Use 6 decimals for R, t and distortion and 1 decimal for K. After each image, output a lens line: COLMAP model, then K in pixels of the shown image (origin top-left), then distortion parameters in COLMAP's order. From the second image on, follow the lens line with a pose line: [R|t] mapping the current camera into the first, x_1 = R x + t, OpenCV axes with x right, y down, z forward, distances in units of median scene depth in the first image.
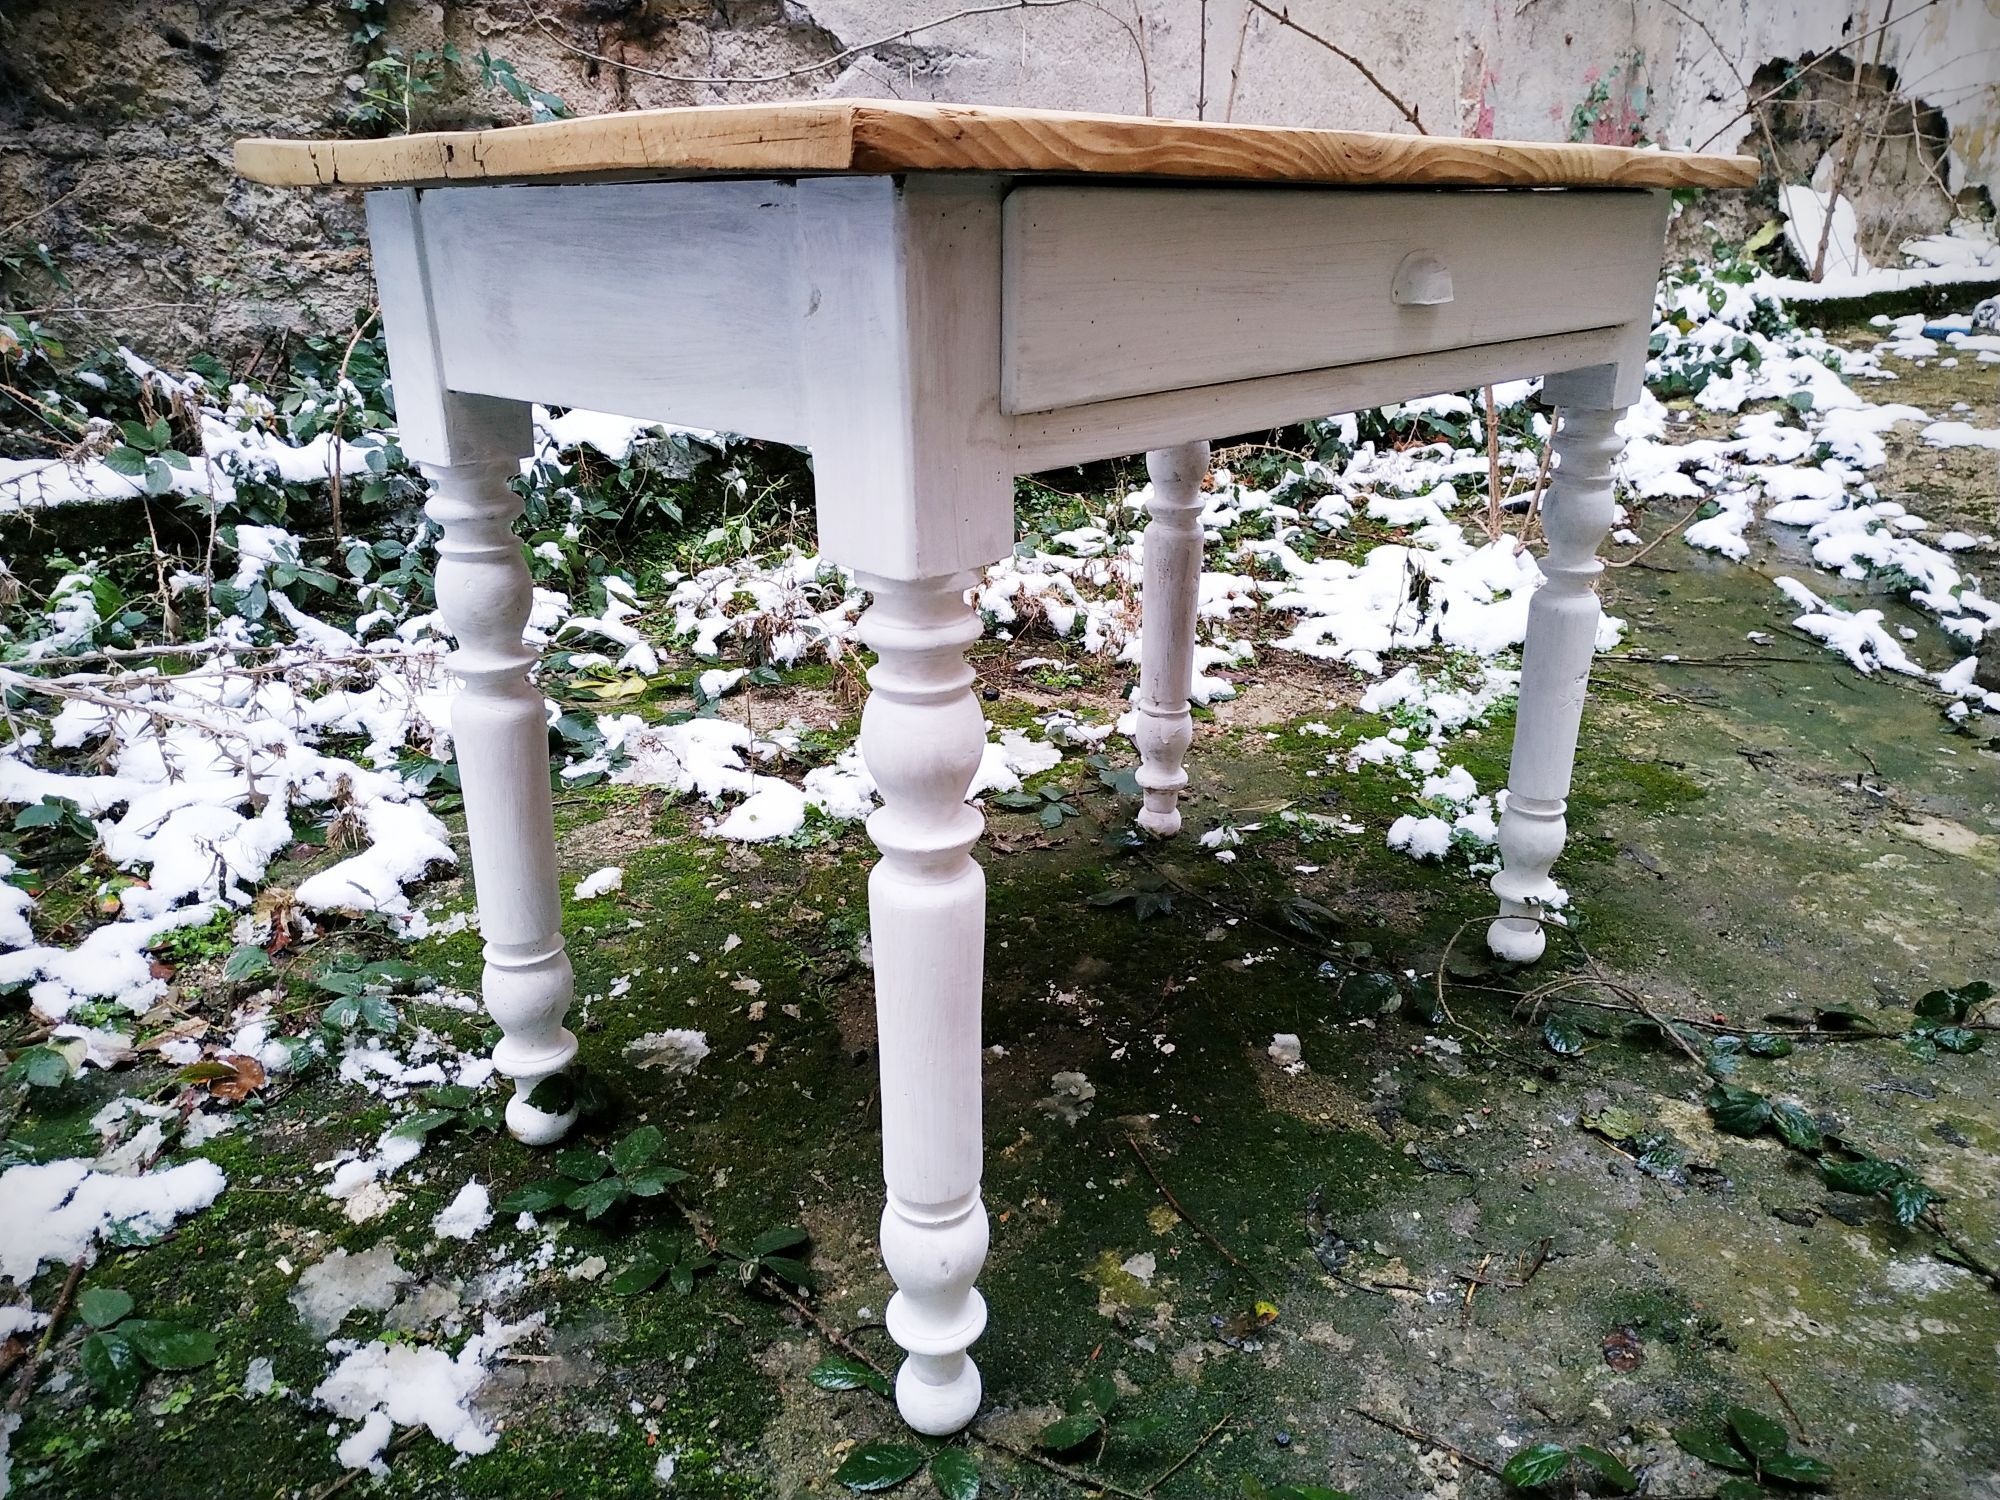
lens RADIAL K [[1462.7, 0, 994.7], [0, 1462.7, 751.1], [0, 0, 1]] dist [-0.009279, 0.001730]
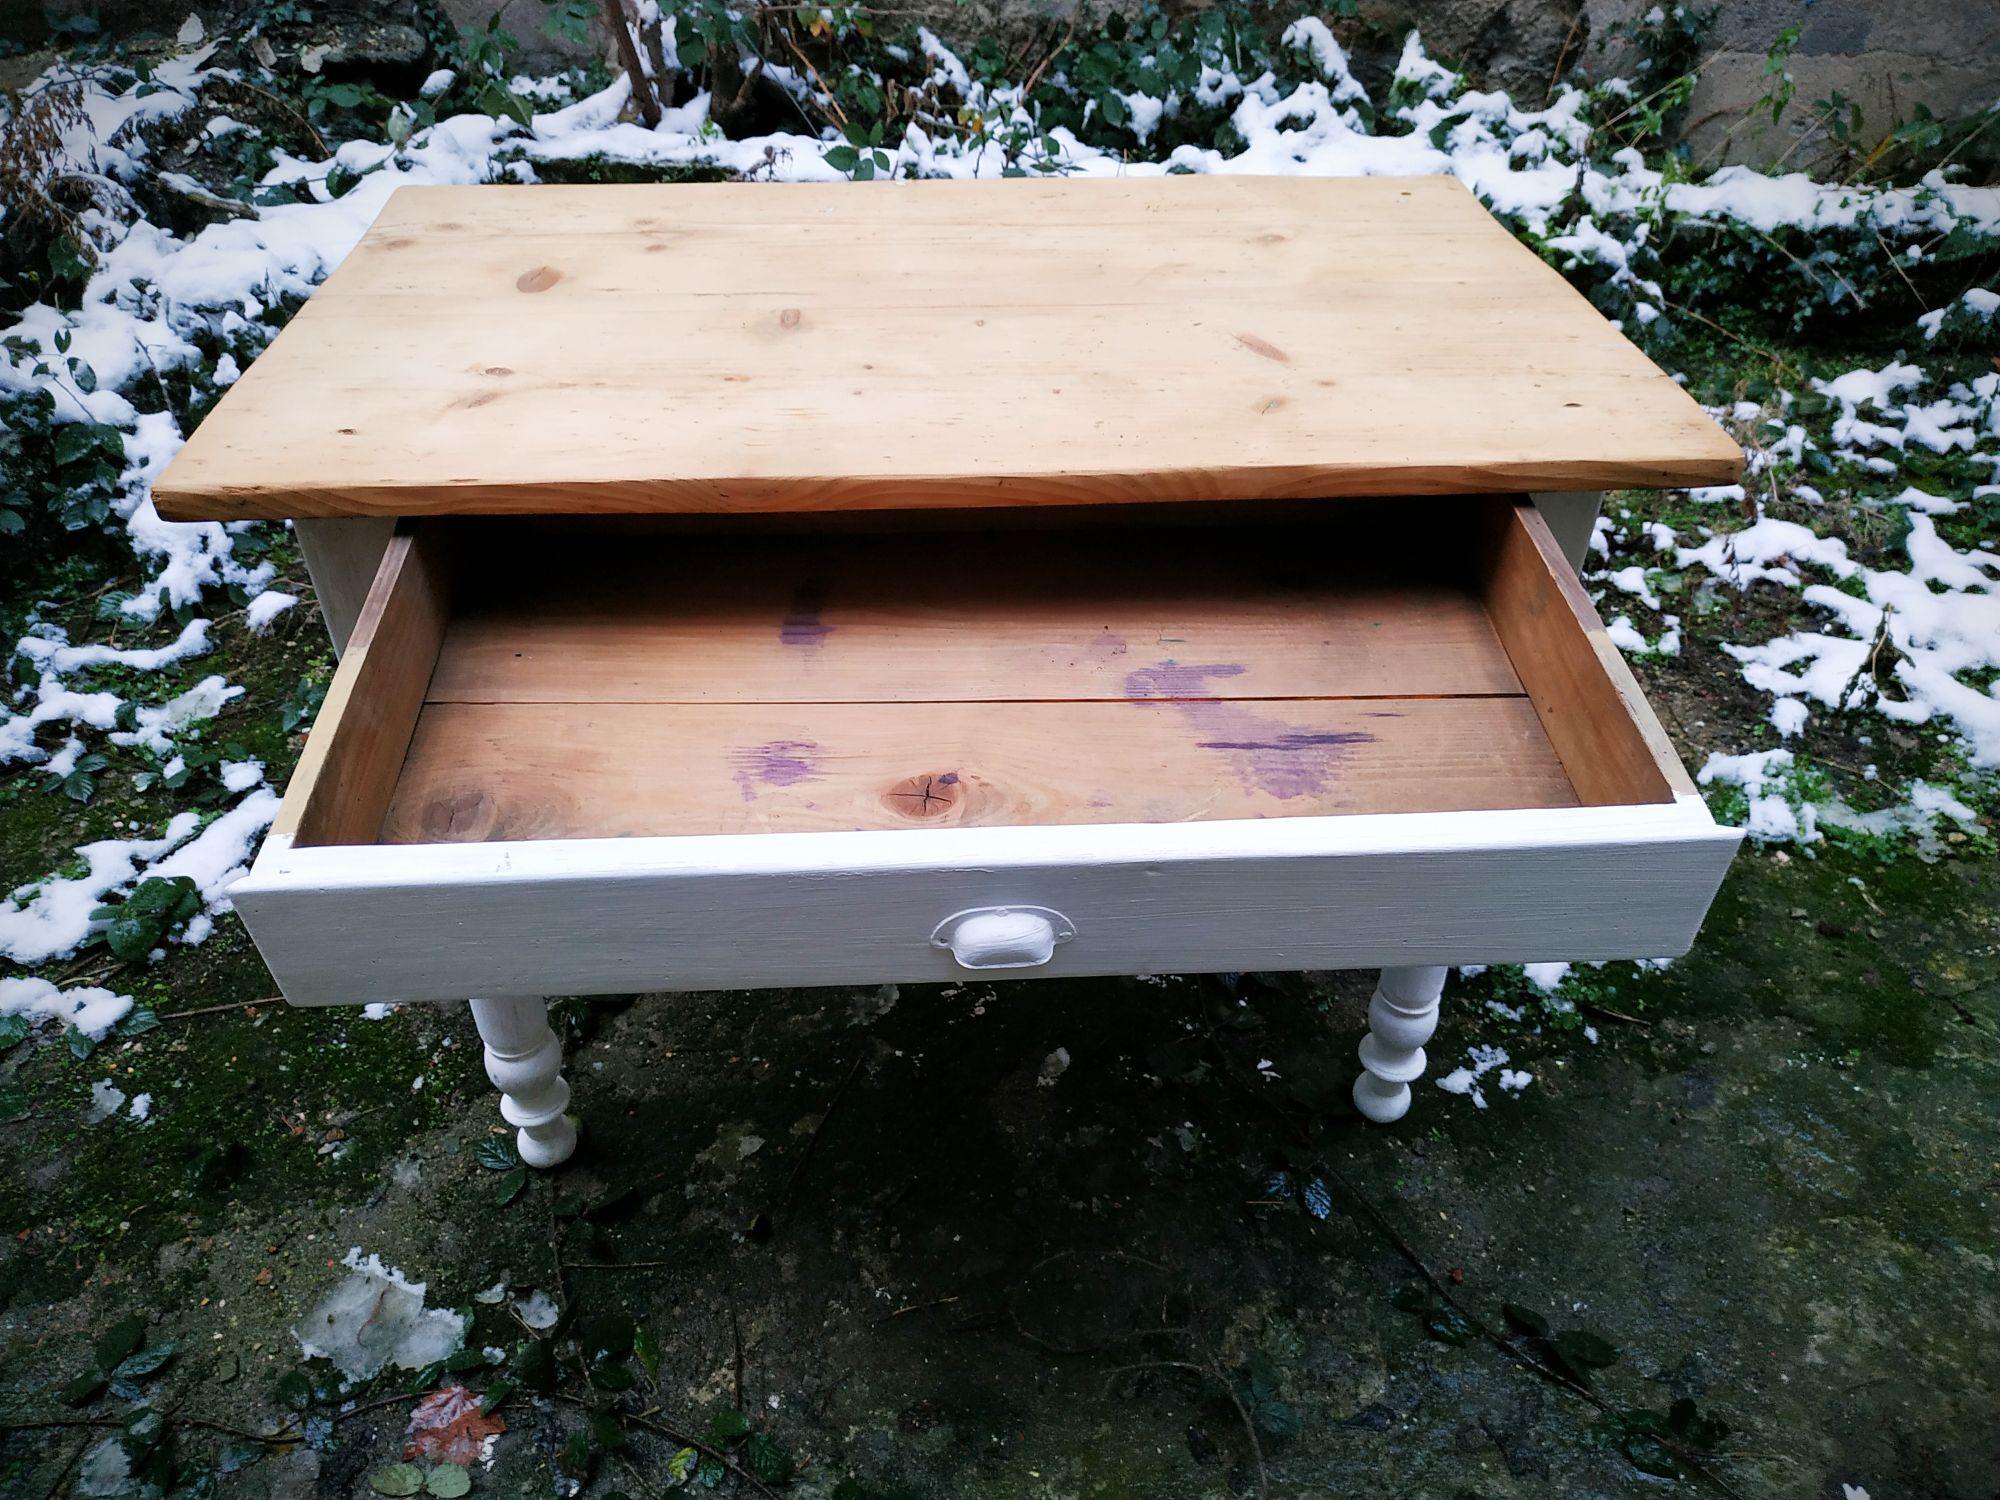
lens RADIAL K [[1472.1, 0, 992.1], [0, 1472.1, 754.6], [0, 0, 1]] dist [-0.003703, -0.010724]
pose [[0.733018, 0.419215, -0.535672, 0.384024], [-0.245037, 0.897378, 0.366974, -0.240526], [0.634541, -0.137739, 0.760517, 0.069614]]
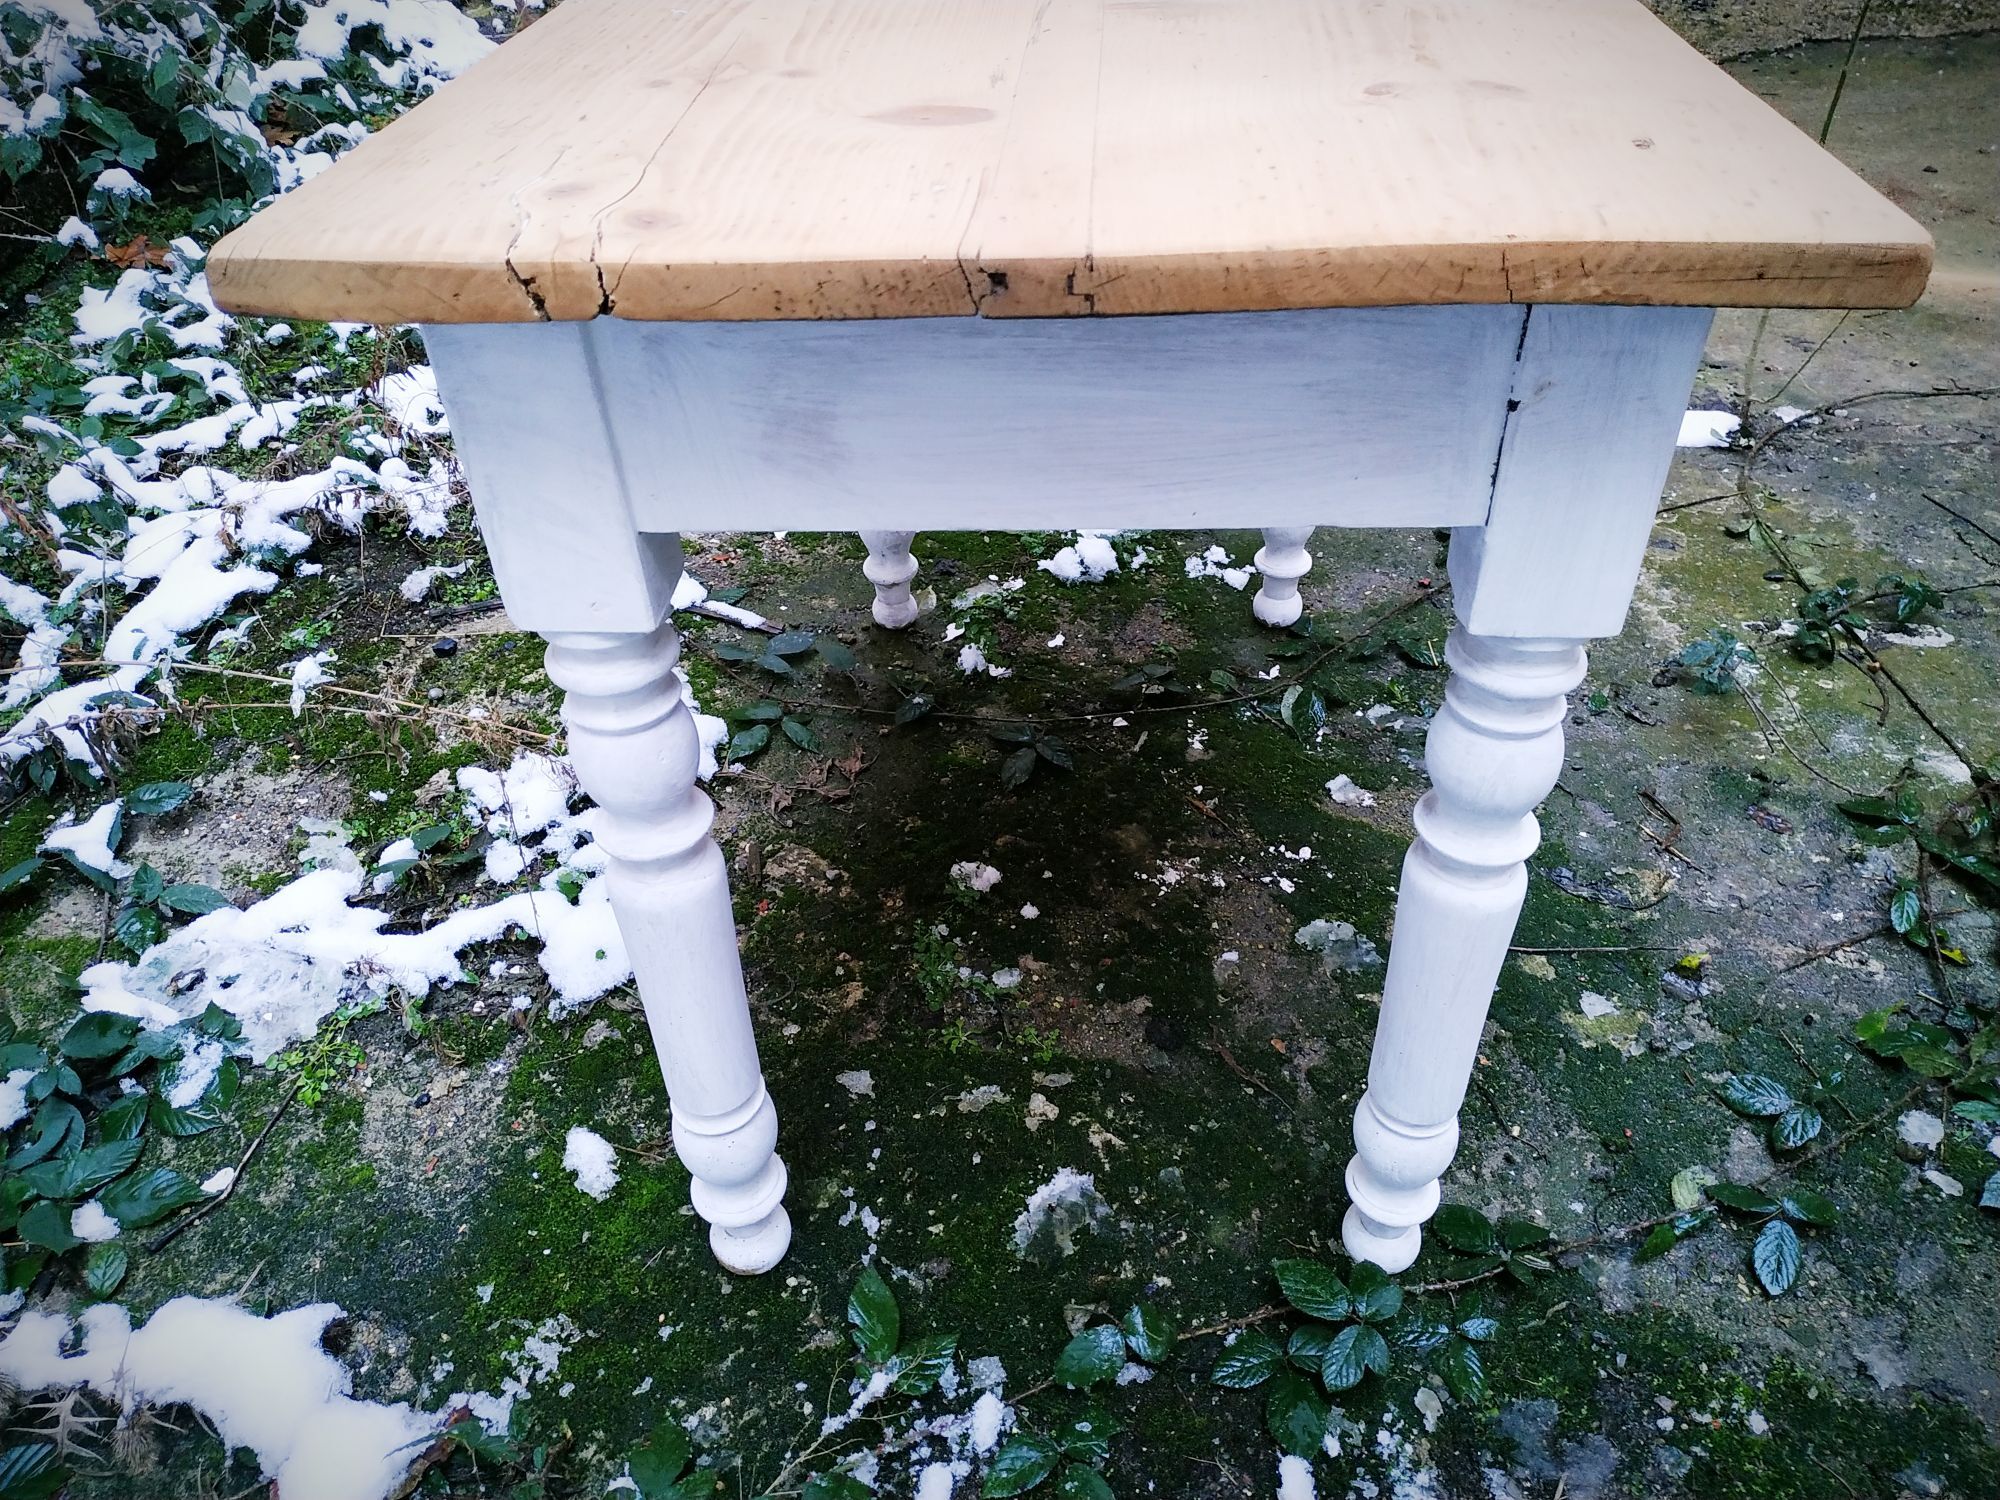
lens RADIAL K [[1470.0, 0, 999.9], [0, 1470.0, 740.8], [0, 0, 1]] dist [-0.004138, -0.001792]
pose [[0.532500, -0.530991, 0.659160, -0.361096], [0.339035, 0.847357, 0.408707, -0.204090], [-0.775564, 0.005842, 0.631242, 0.288162]]
